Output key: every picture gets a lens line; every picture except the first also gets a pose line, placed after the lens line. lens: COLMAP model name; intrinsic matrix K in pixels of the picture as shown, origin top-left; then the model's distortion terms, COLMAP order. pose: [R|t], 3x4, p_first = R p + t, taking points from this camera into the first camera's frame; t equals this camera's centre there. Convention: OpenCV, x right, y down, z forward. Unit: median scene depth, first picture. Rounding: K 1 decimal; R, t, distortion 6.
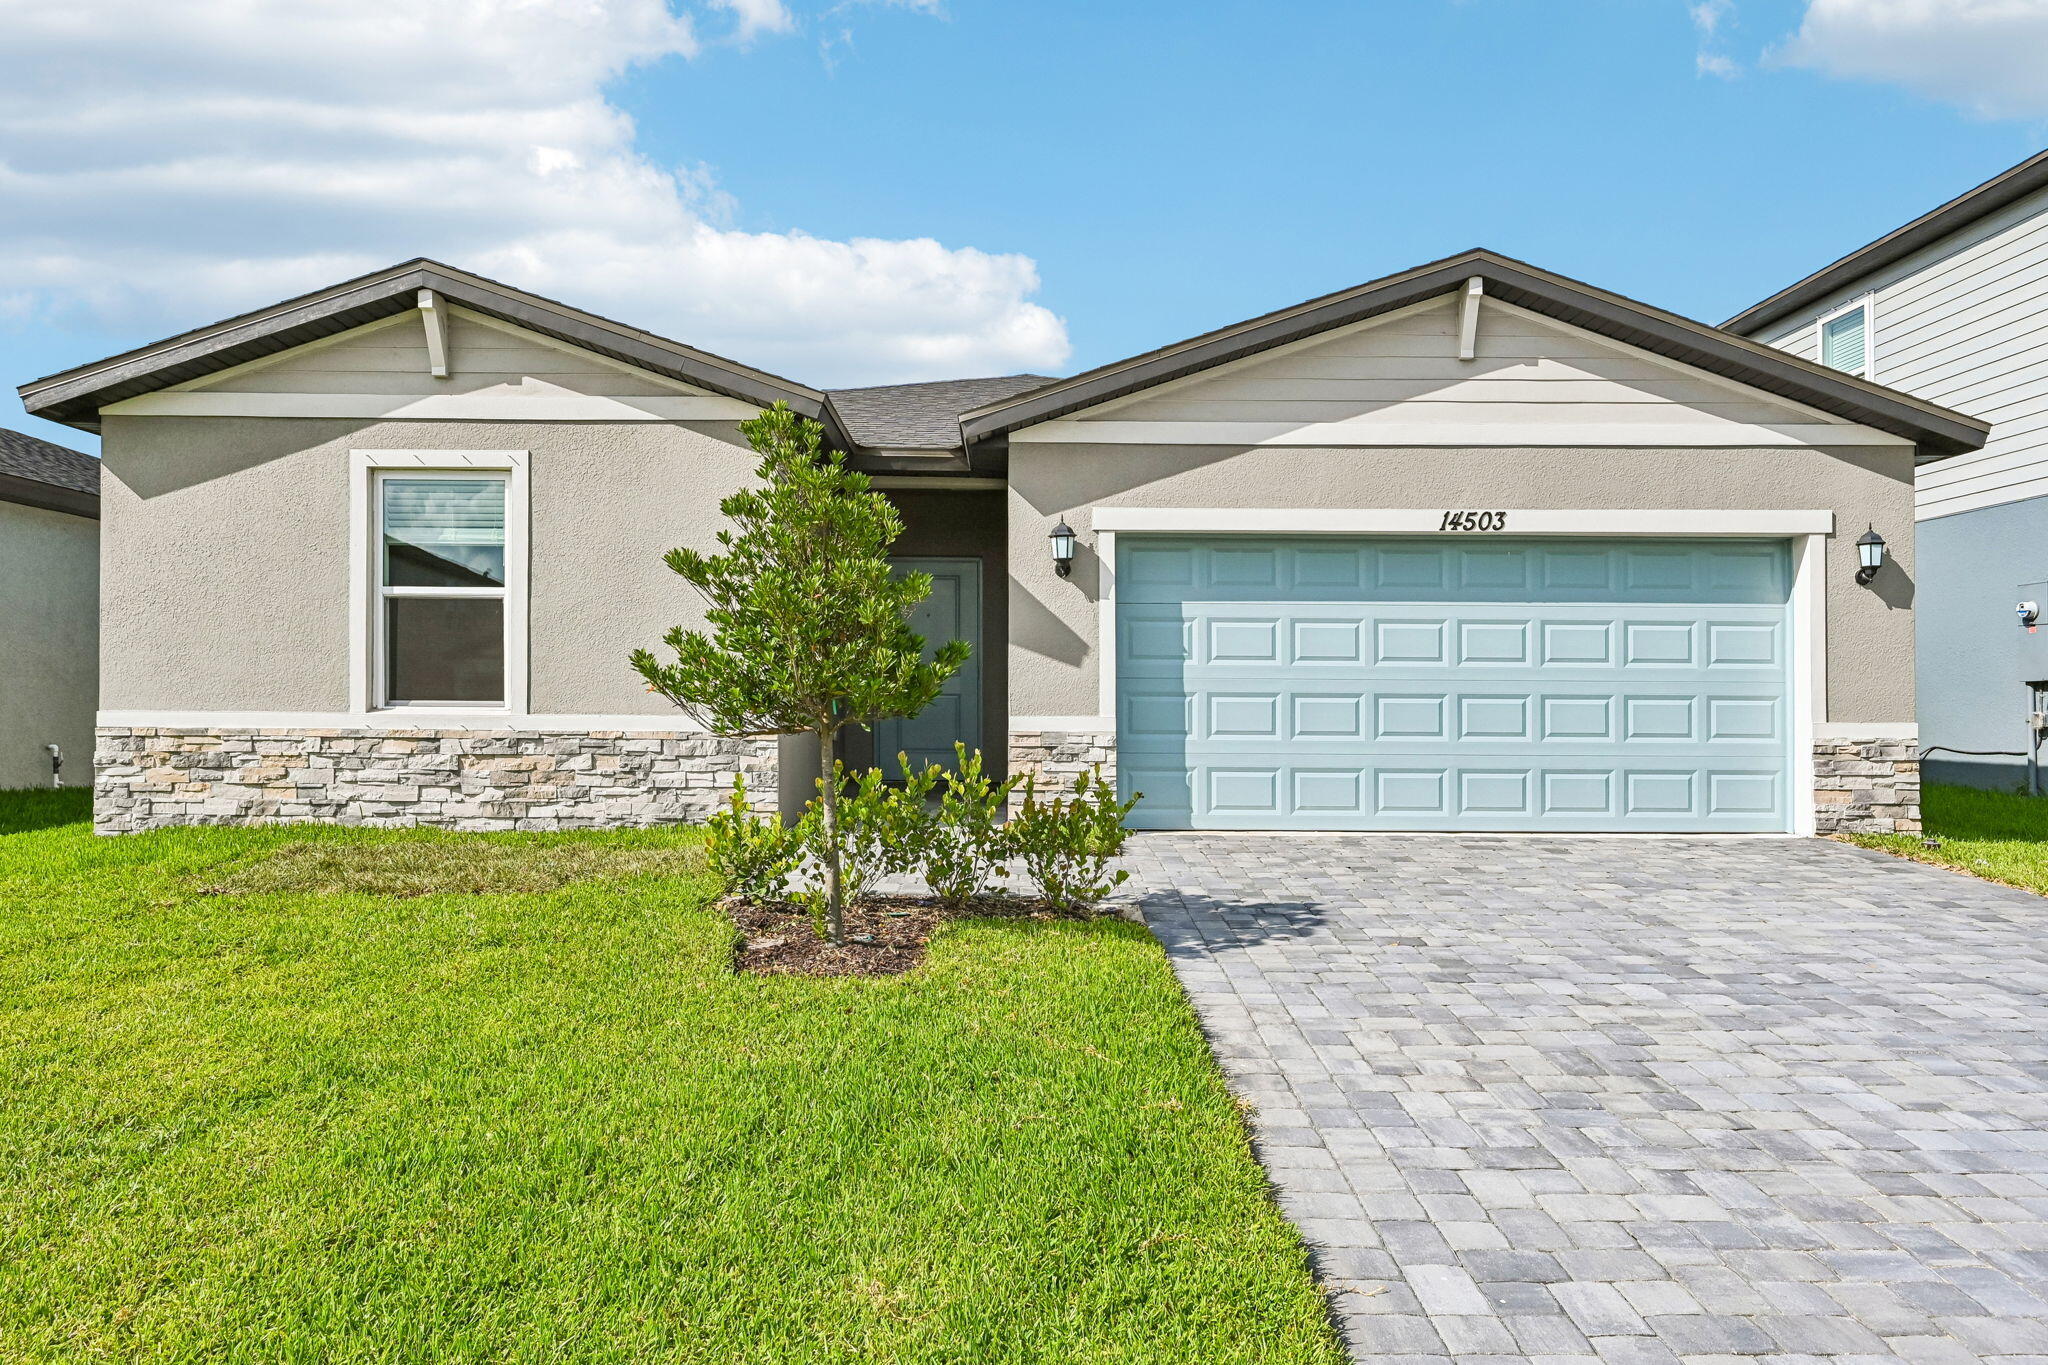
lens RADIAL K [[1287.0, 0, 1024.0], [0, 1287.0, 682.5], [0, 0, 1]] dist [-0.004541, 0.000895]
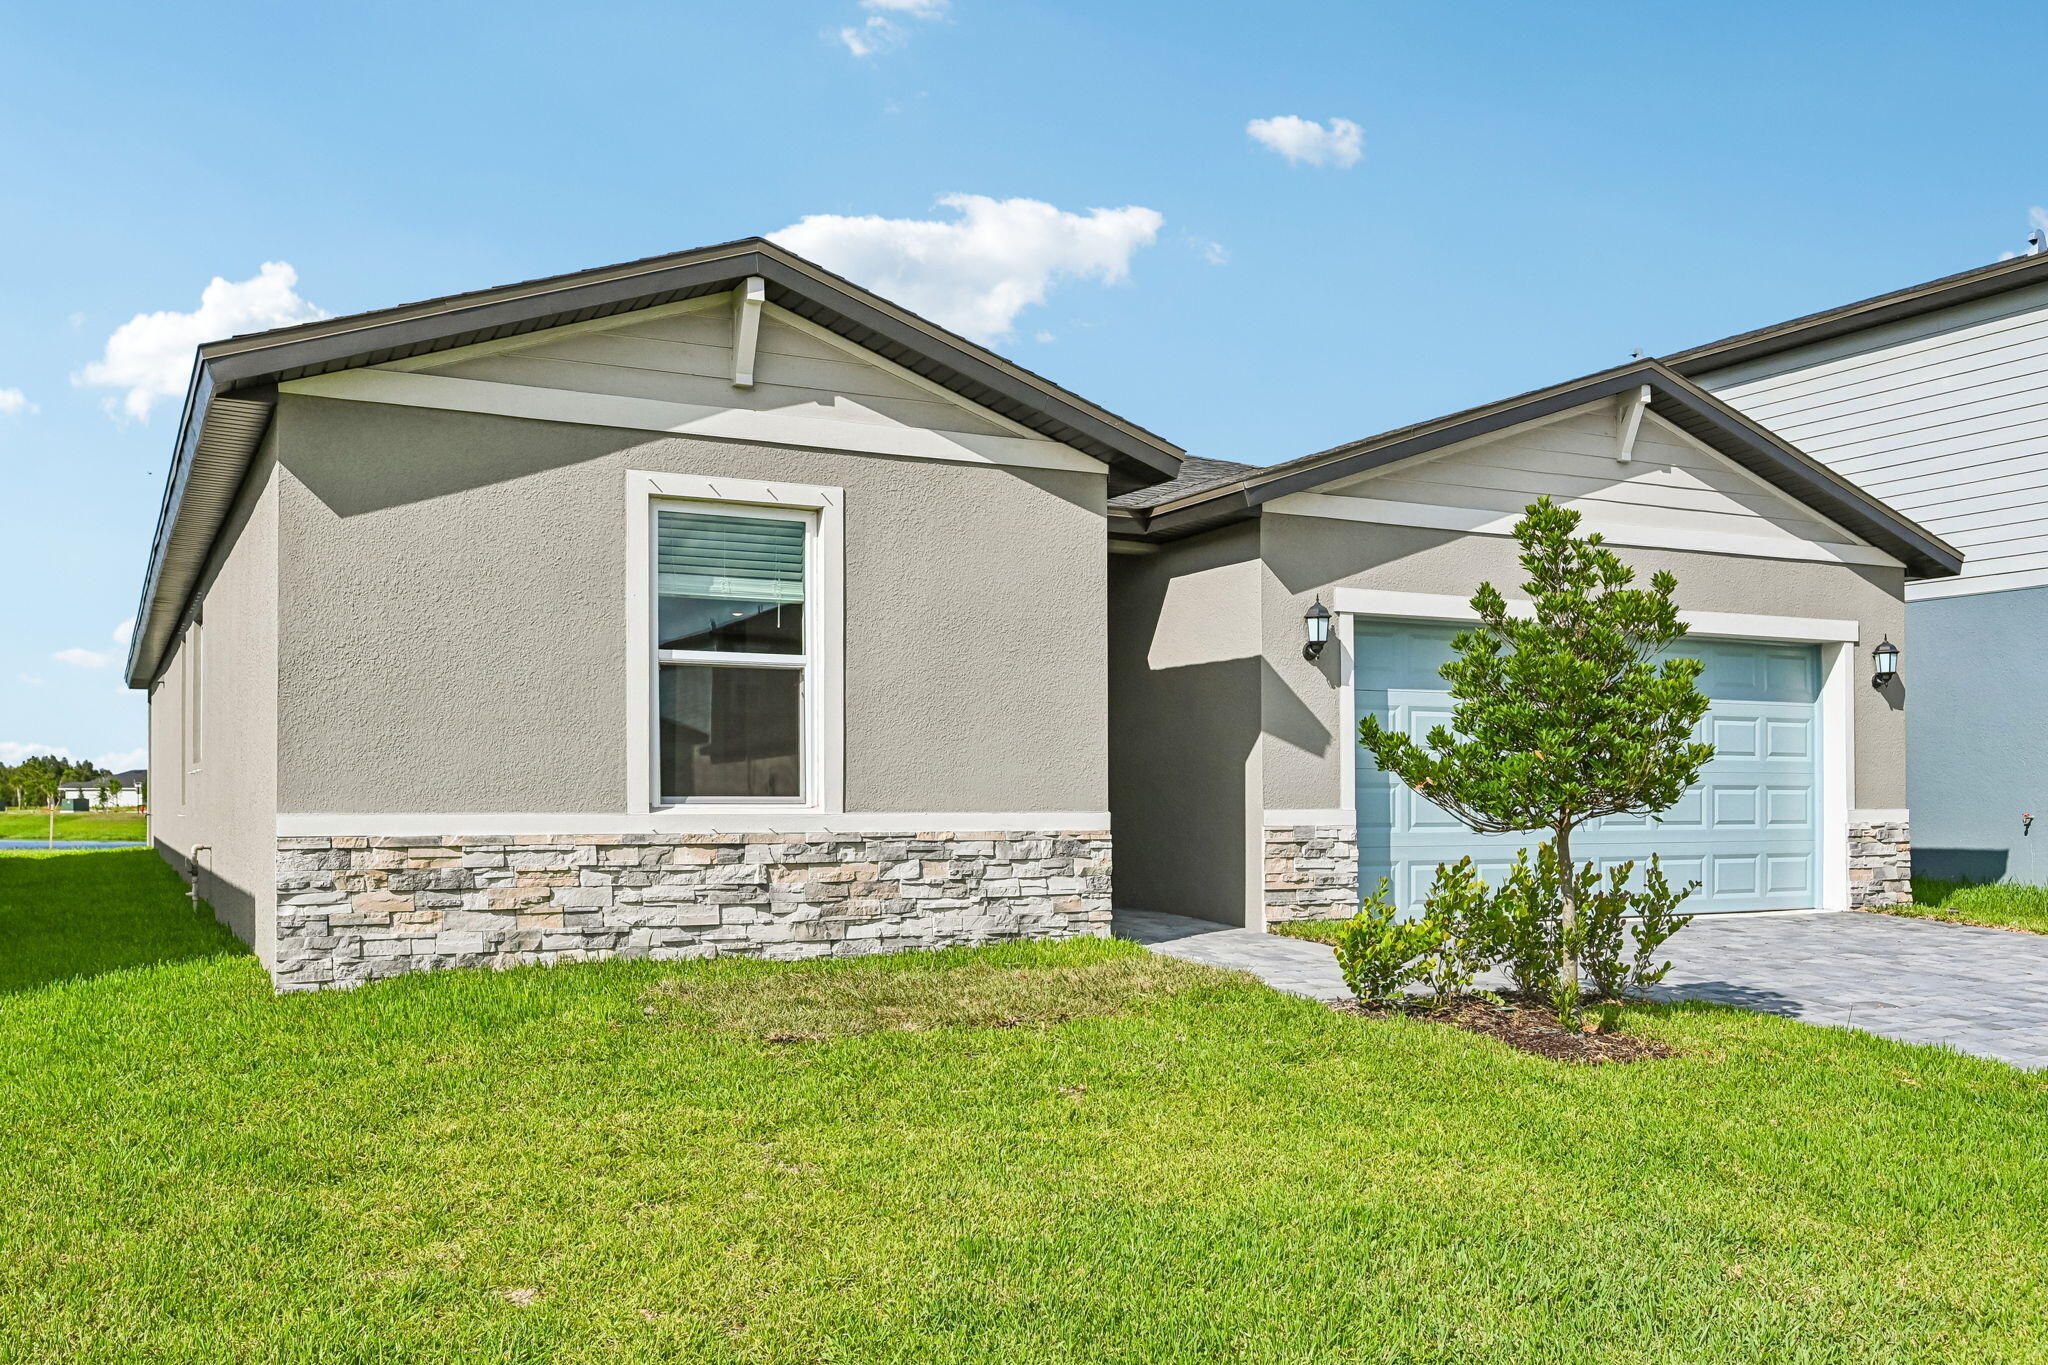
lens RADIAL K [[1702.2, 0, 1026.9], [0, 1702.2, 786.4], [0, 0, 1]] dist [-0.000339, -0.004089]
pose [[0.895708, -0.002875, 0.444633, -0.706663], [-0.002453, 0.999932, 0.011407, -0.004340], [-0.444635, -0.011308, 0.895640, -0.015716]]
